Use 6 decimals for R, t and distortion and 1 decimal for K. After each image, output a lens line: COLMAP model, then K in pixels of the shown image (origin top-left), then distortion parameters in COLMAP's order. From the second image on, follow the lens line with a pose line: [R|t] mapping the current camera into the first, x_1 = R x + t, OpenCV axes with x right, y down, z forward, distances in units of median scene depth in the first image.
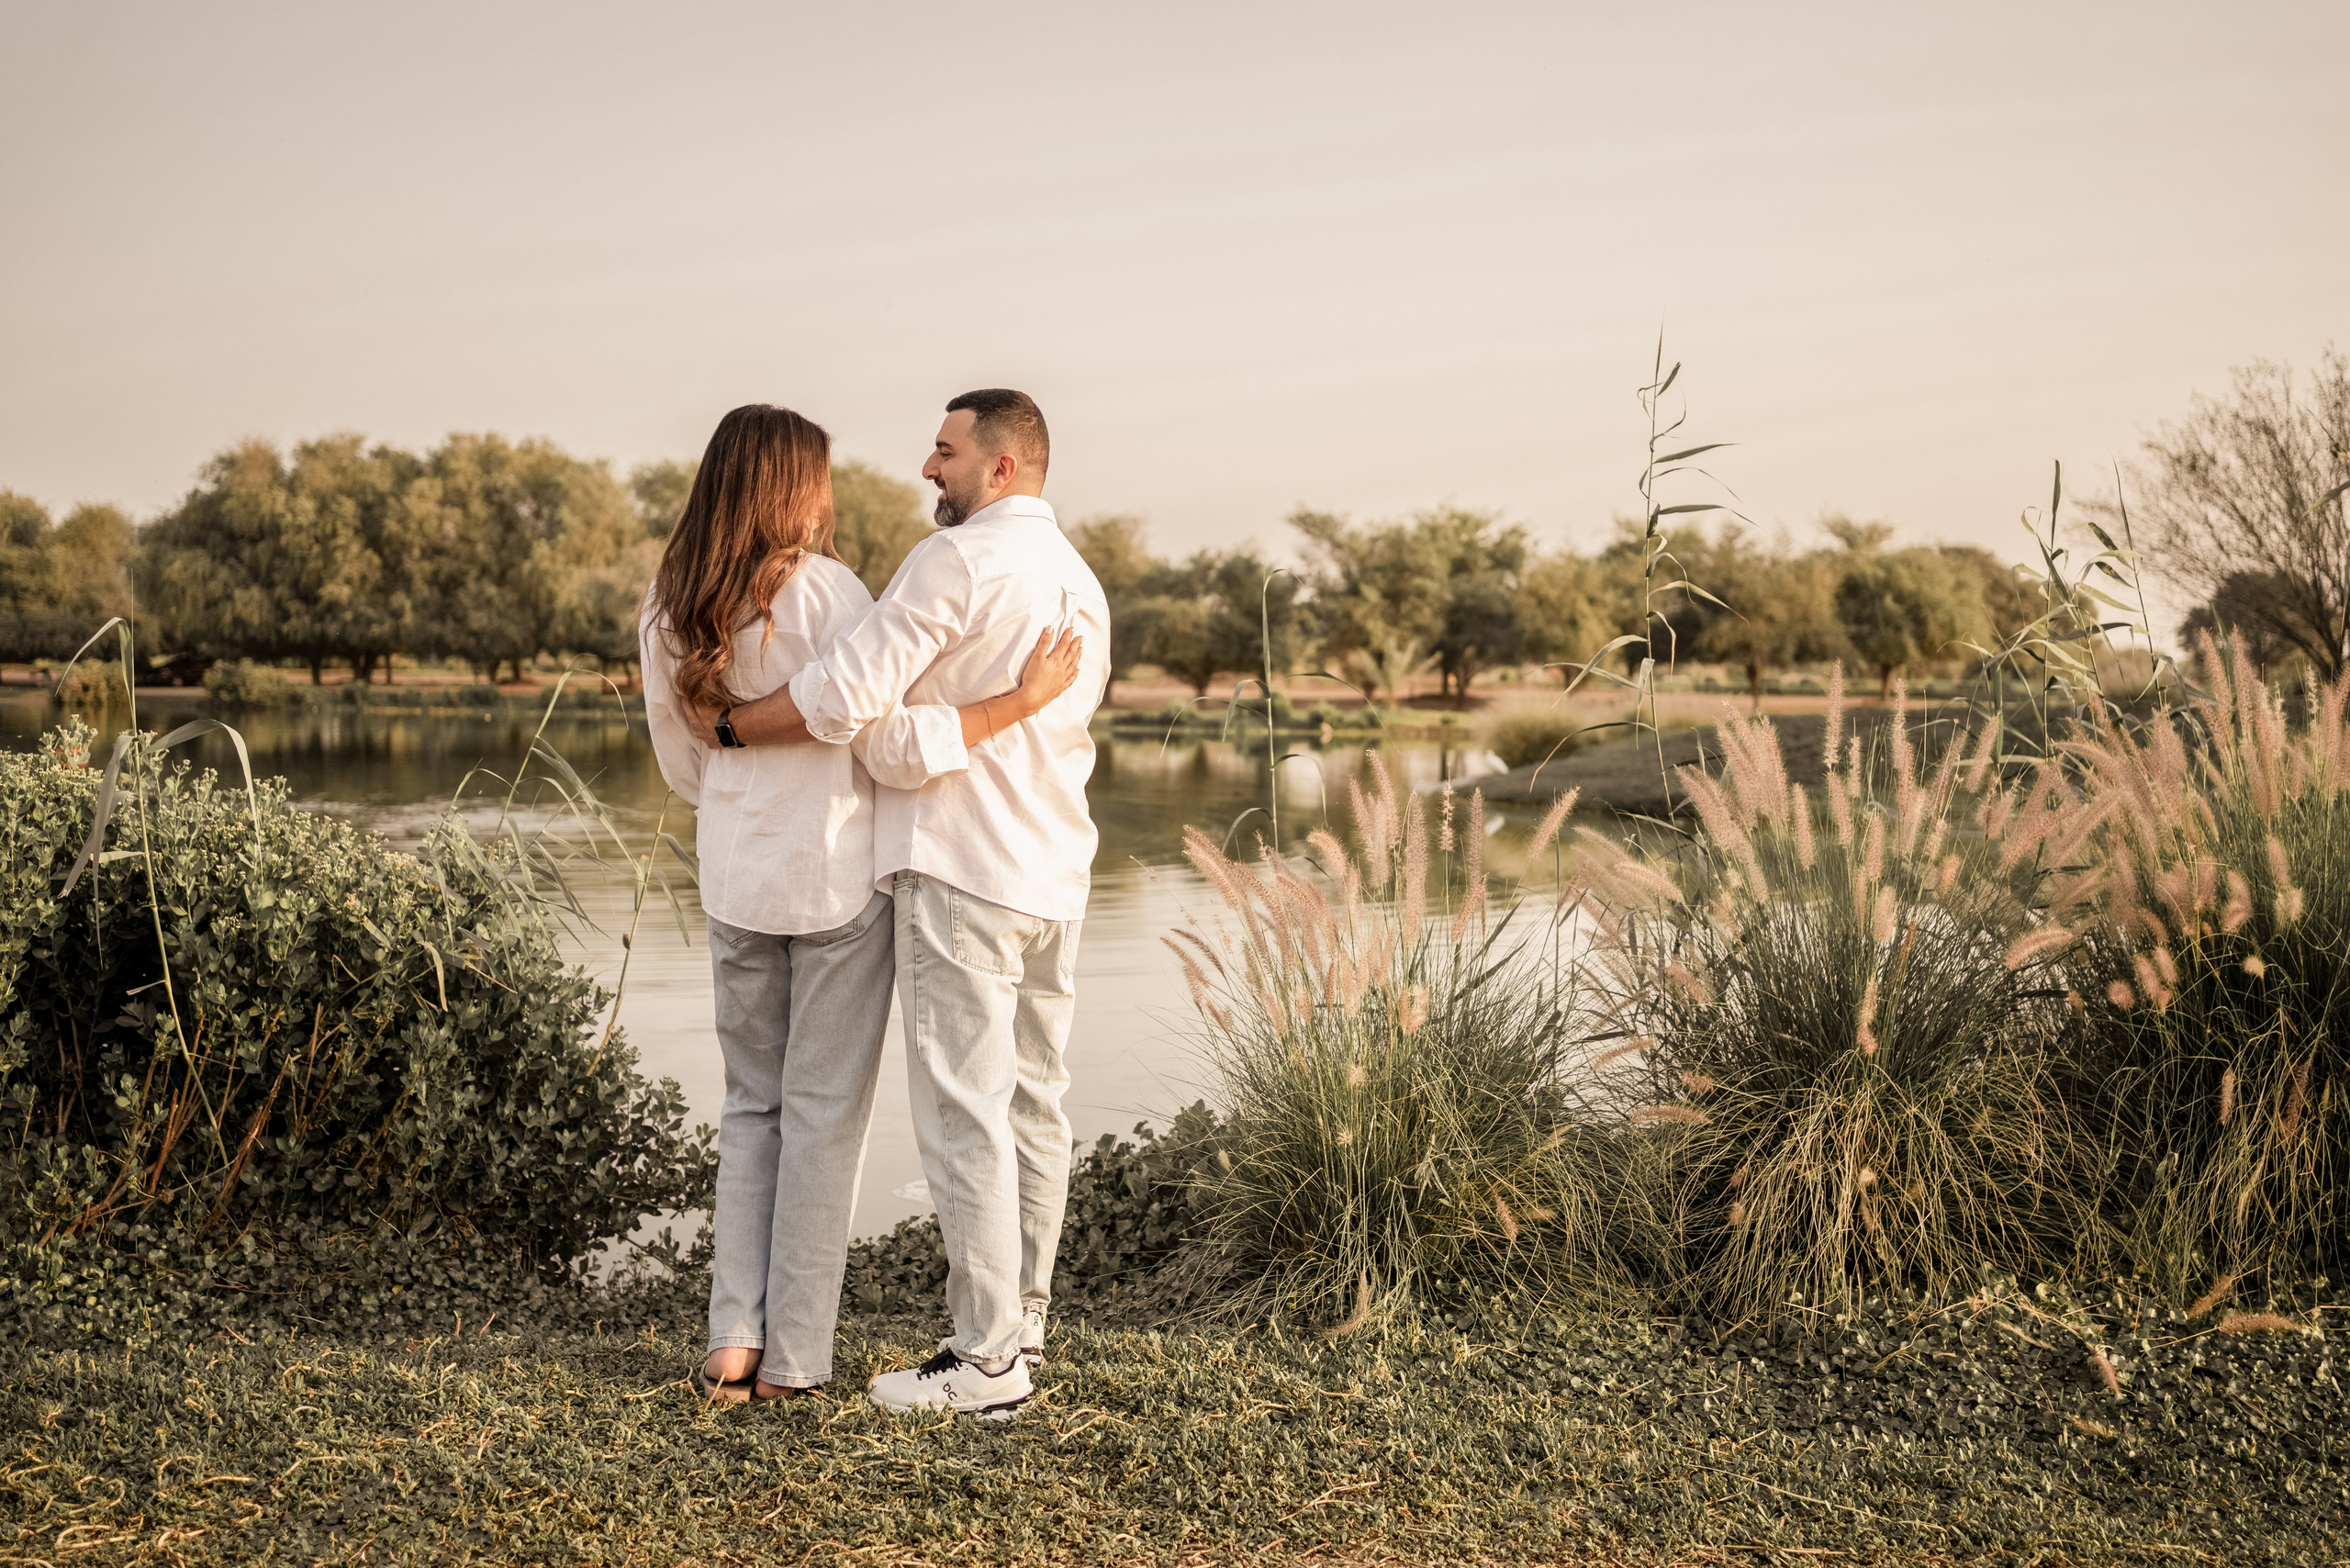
lens RADIAL K [[2382.1, 0, 1168.9], [0, 2382.1, 781.0], [0, 0, 1]] dist [-0.015463, 0.114246]
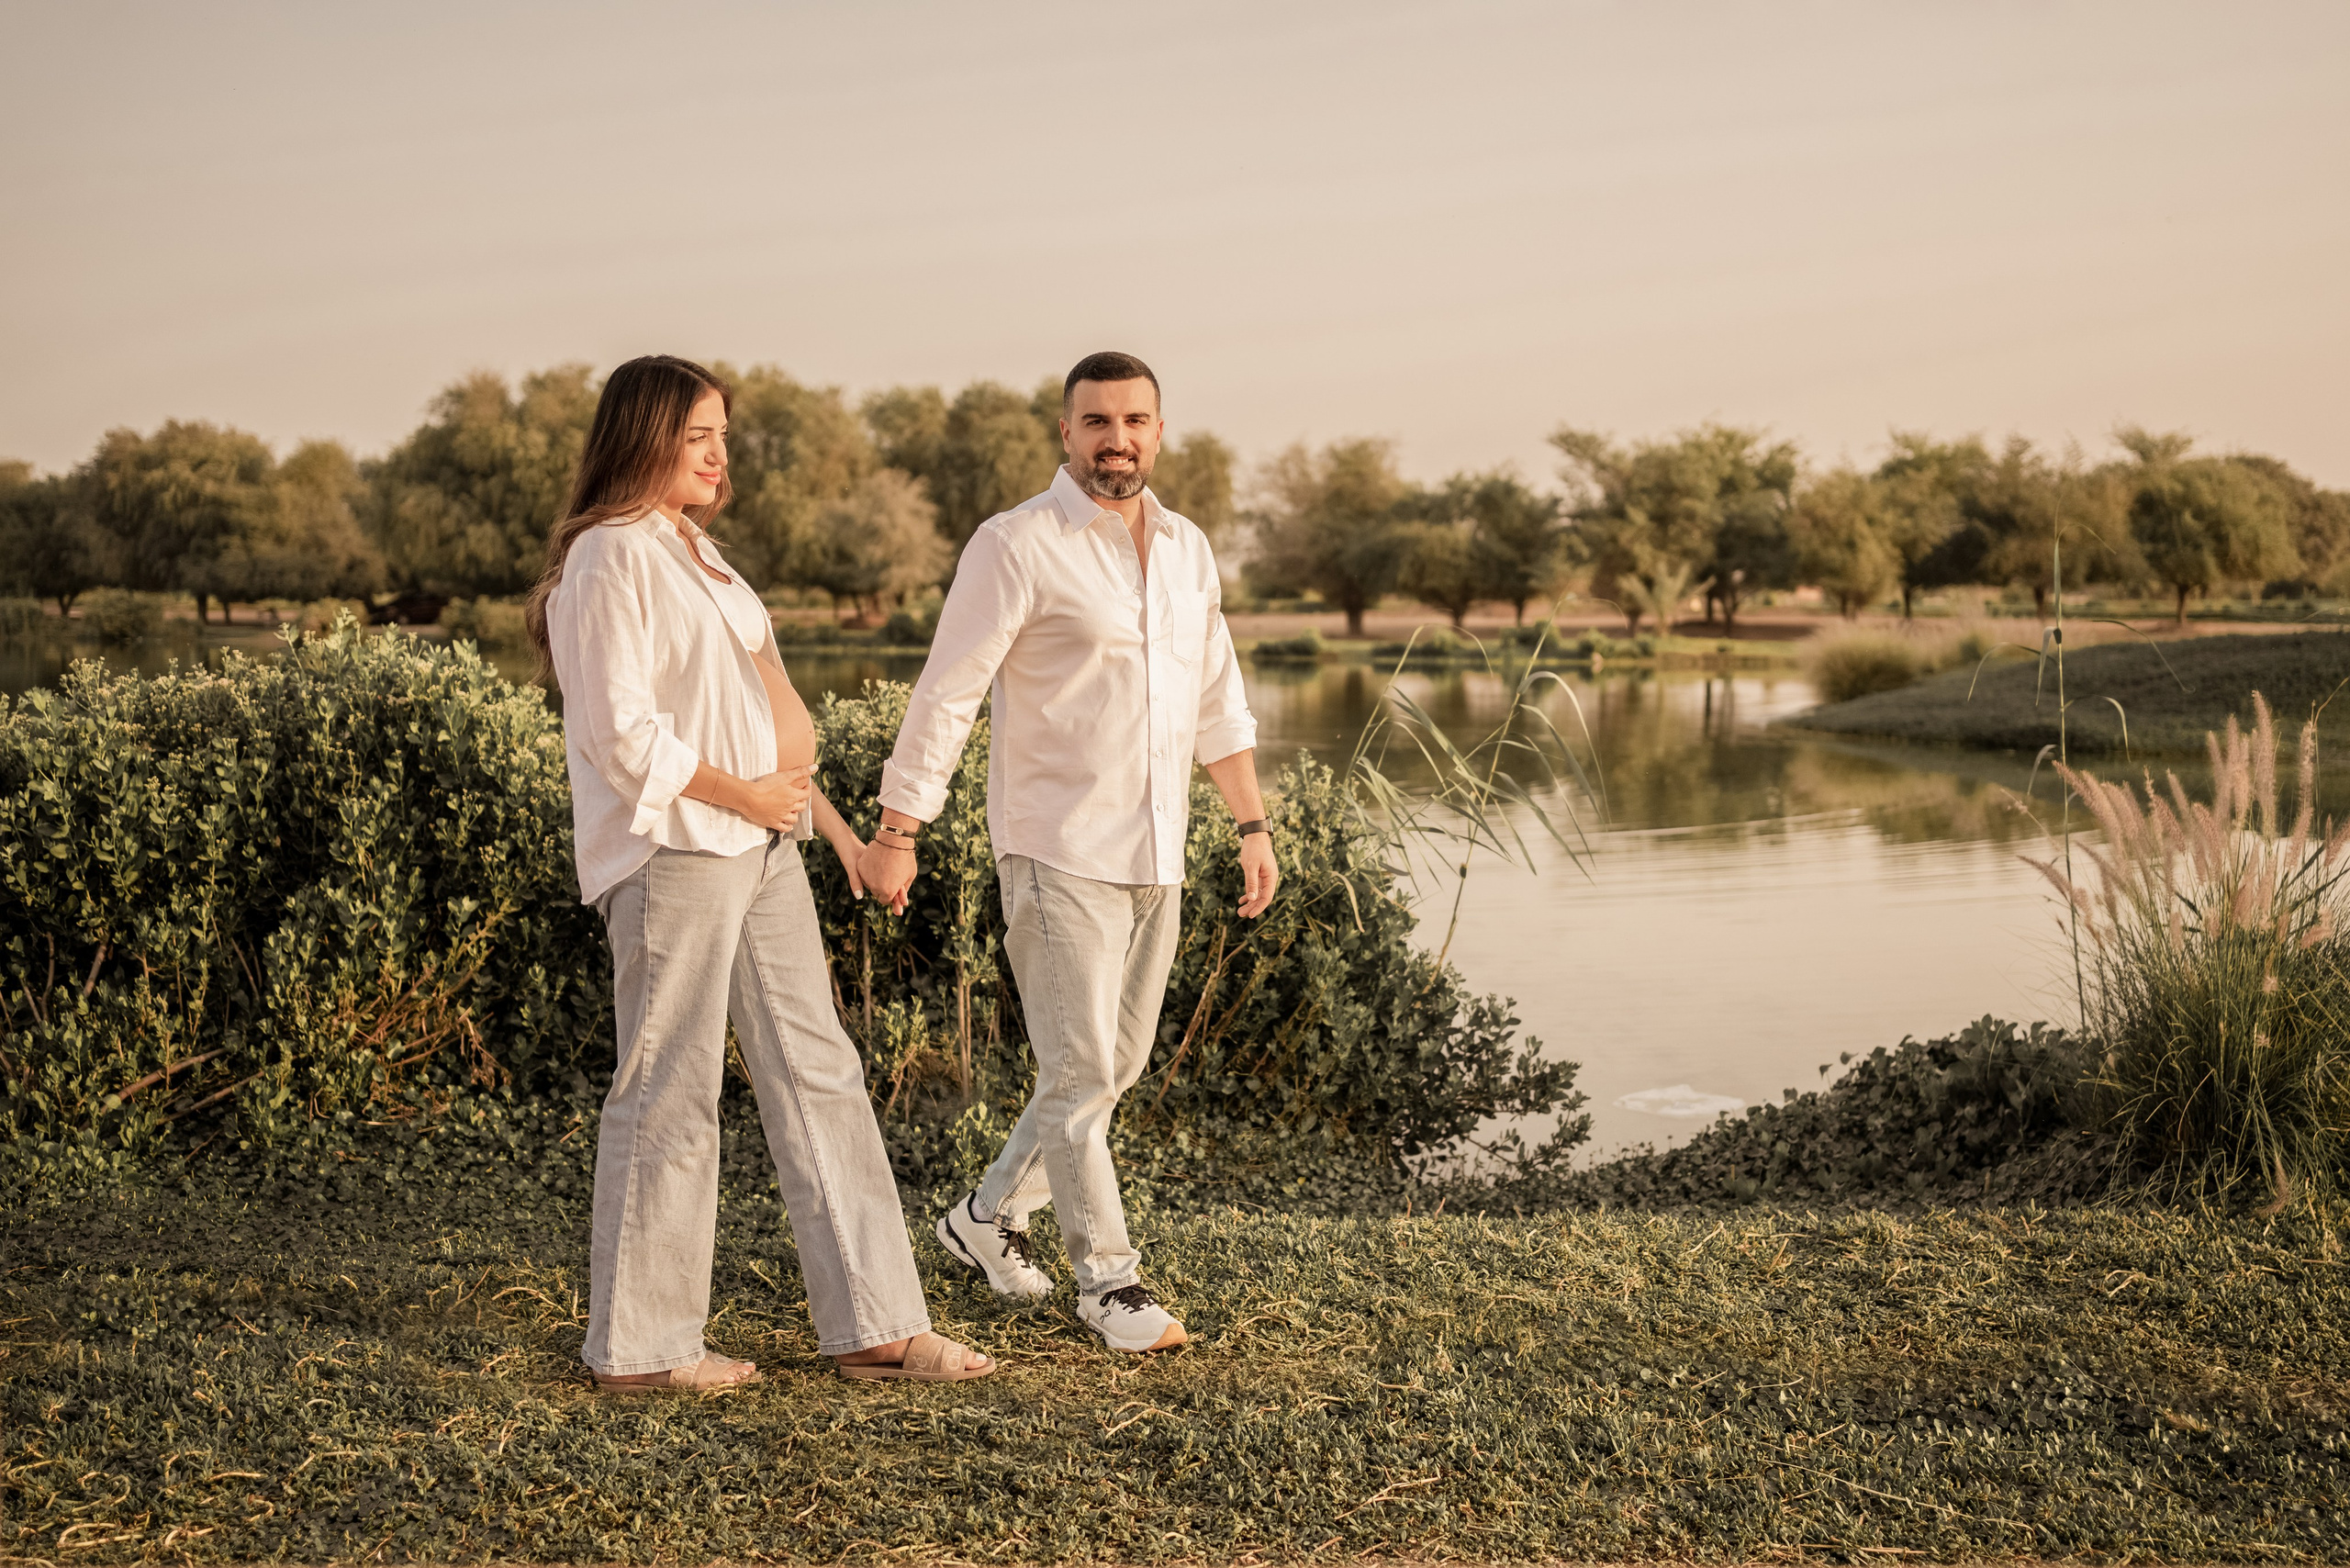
lens RADIAL K [[2469.5, 0, 1251.5], [0, 2469.5, 831.2], [0, 0, 1]] dist [0.001143, 0.019922]
pose [[0.998211, -0.004484, -0.059615, -0.270572], [0.007308, 0.998857, 0.047239, -0.005450], [0.059335, -0.047590, 0.997103, -0.146128]]
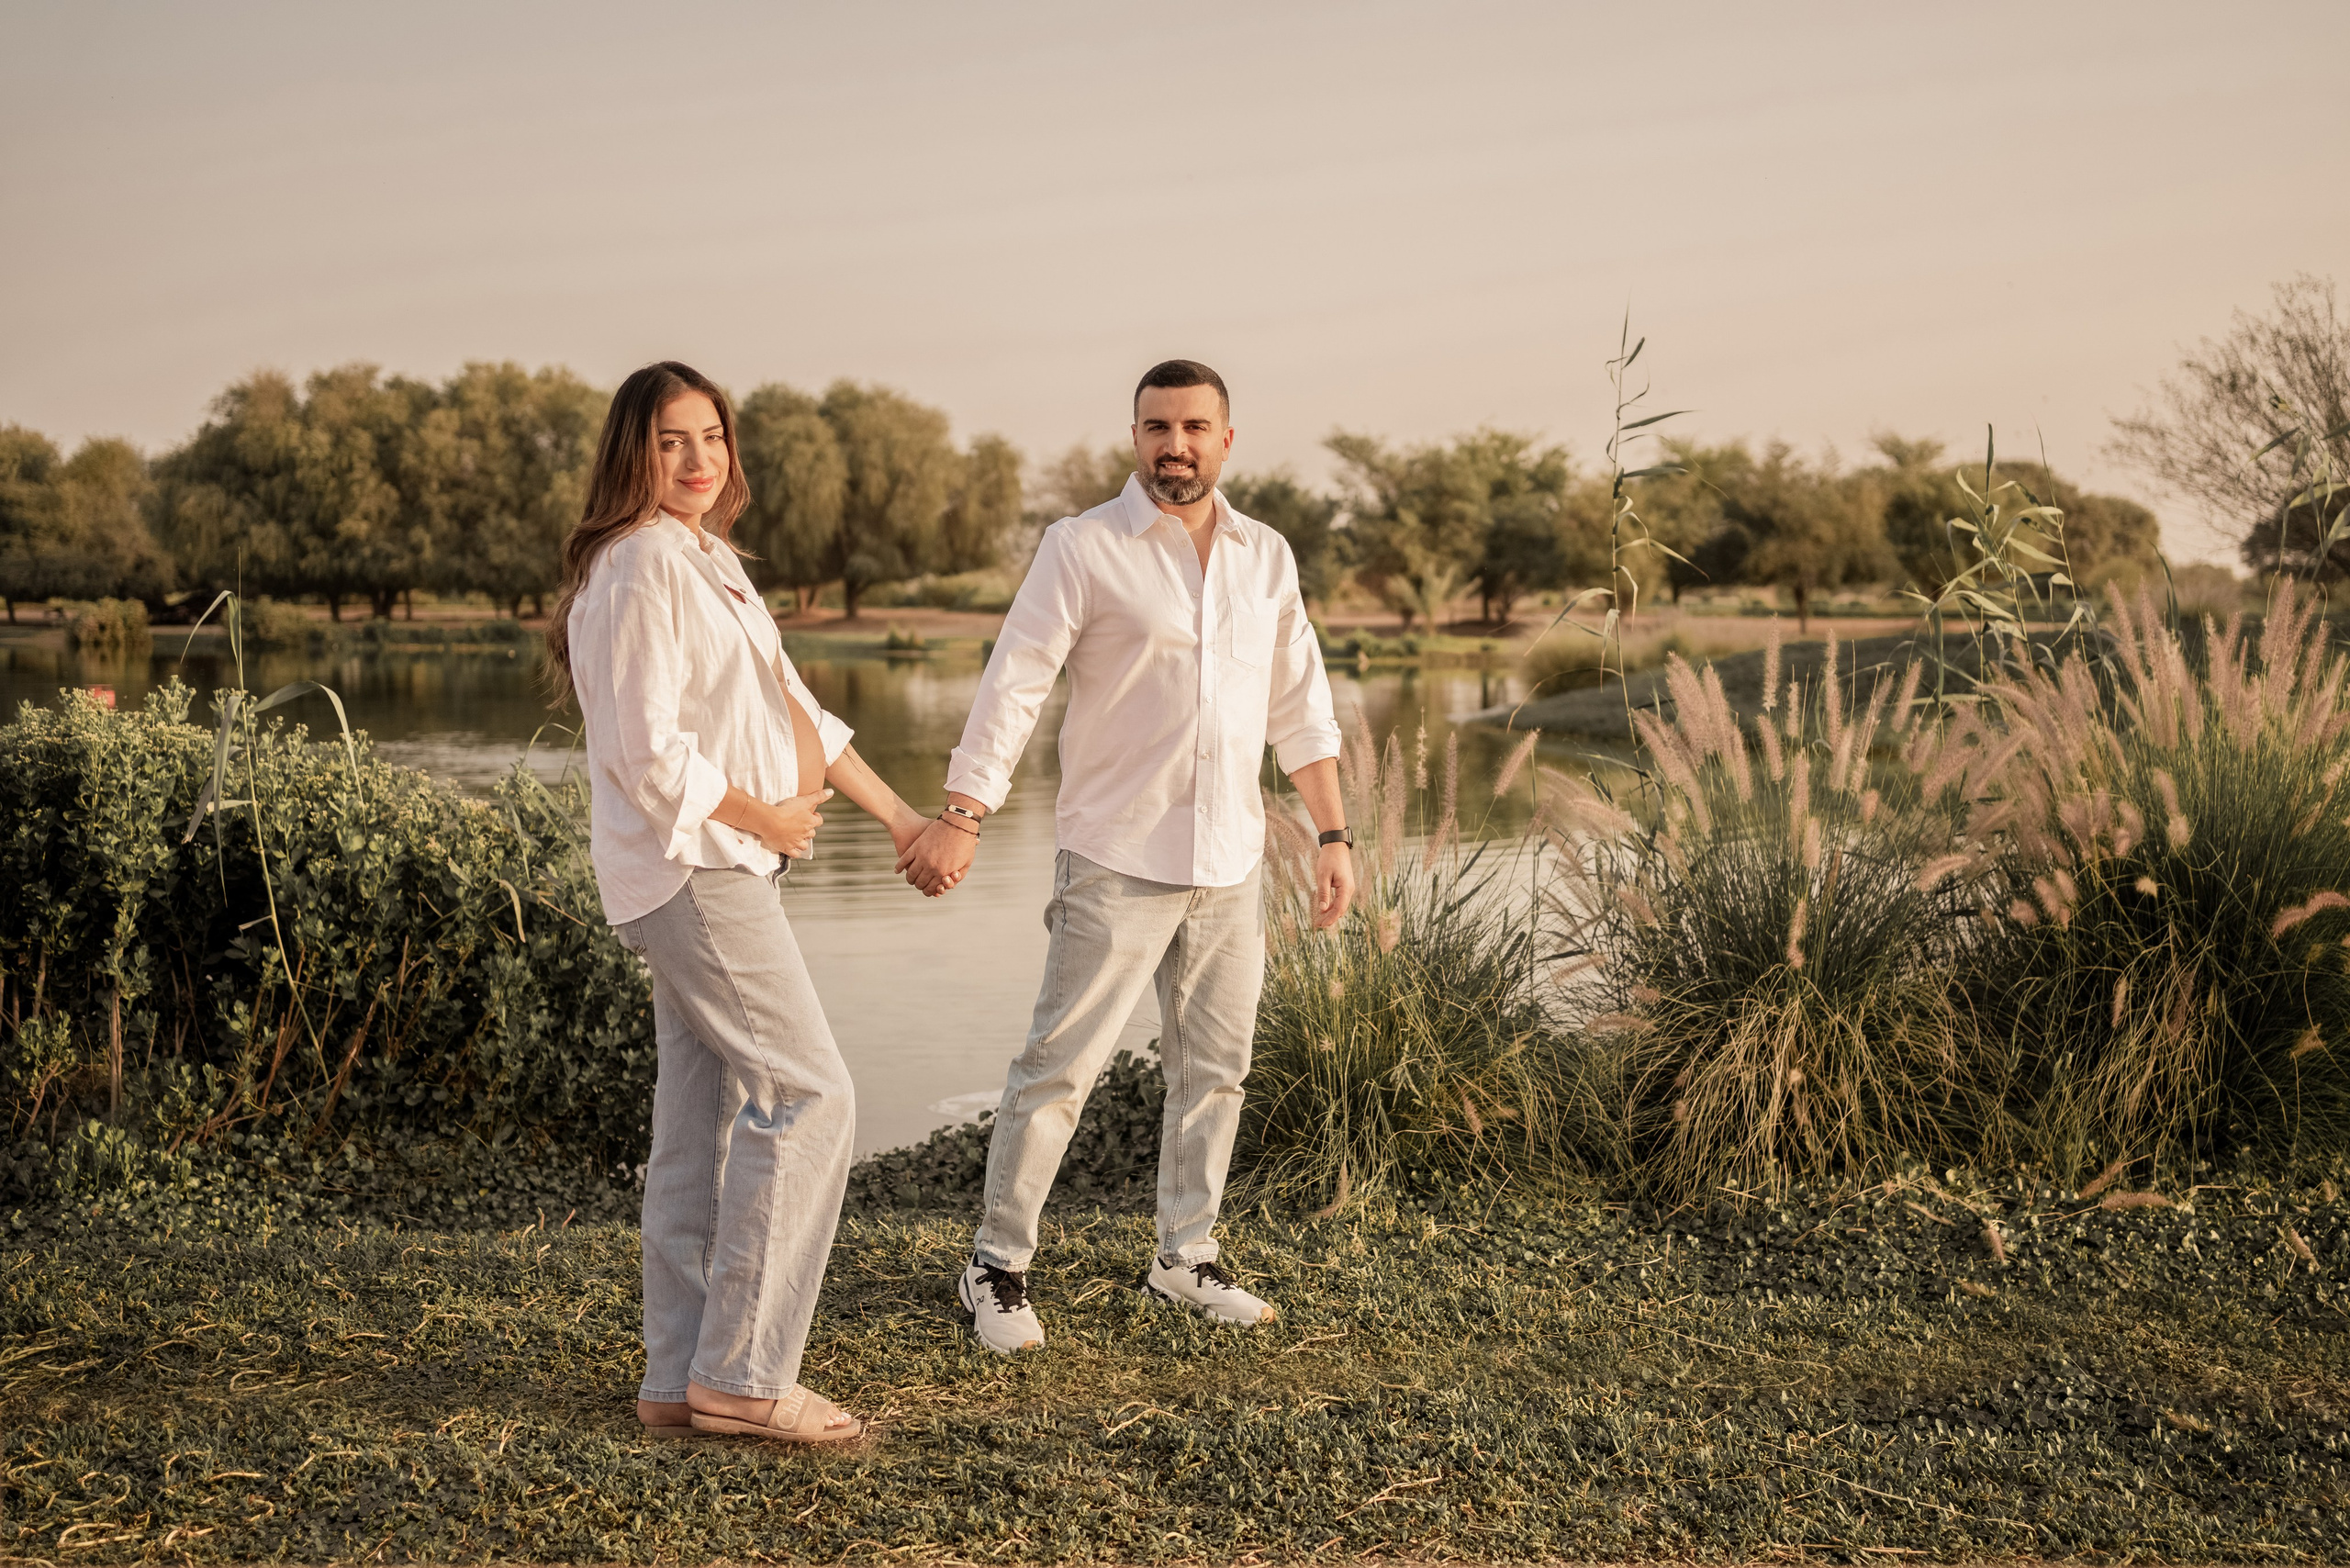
lens RADIAL K [[2434.6, 0, 1190.7], [0, 2434.6, 809.1], [0, 0, 1]] dist [-0.014707, 0.104839]
pose [[0.999932, -0.009550, -0.006651, 0.014908], [0.009810, 0.999140, 0.040281, -0.007399], [0.006261, -0.040344, 0.999166, -0.121778]]
